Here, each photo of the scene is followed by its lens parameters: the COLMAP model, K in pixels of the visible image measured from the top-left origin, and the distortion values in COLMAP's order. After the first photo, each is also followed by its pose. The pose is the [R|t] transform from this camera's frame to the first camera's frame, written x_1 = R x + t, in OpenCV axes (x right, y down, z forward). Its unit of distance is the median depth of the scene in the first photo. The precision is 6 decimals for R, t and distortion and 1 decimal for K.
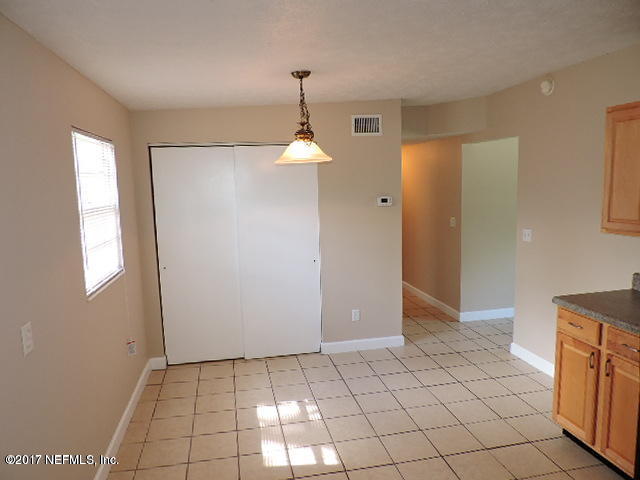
lens RADIAL K [[458.9, 0, 319.6], [0, 458.9, 241.2], [0, 0, 1]] dist [-0.010581, -0.009428]
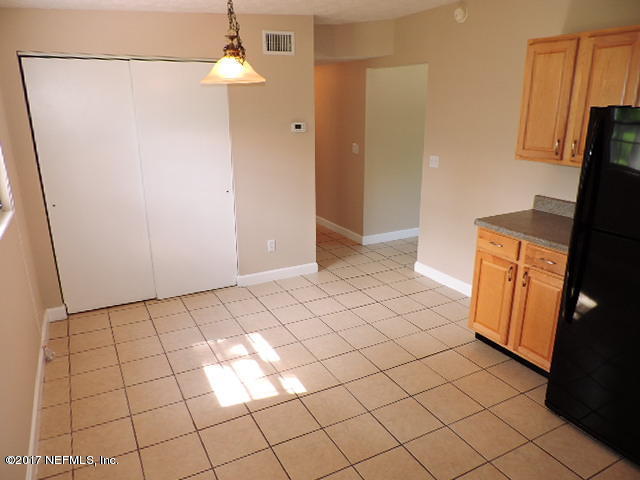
lens RADIAL K [[458.9, 0, 319.9], [0, 458.9, 241.1], [0, 0, 1]] dist [-0.010581, -0.009428]
pose [[0.958027, -0.059902, 0.280349, -0.119966], [0.014551, 0.986826, 0.161128, -0.006964], [-0.286307, -0.150286, 0.946278, 0.047677]]
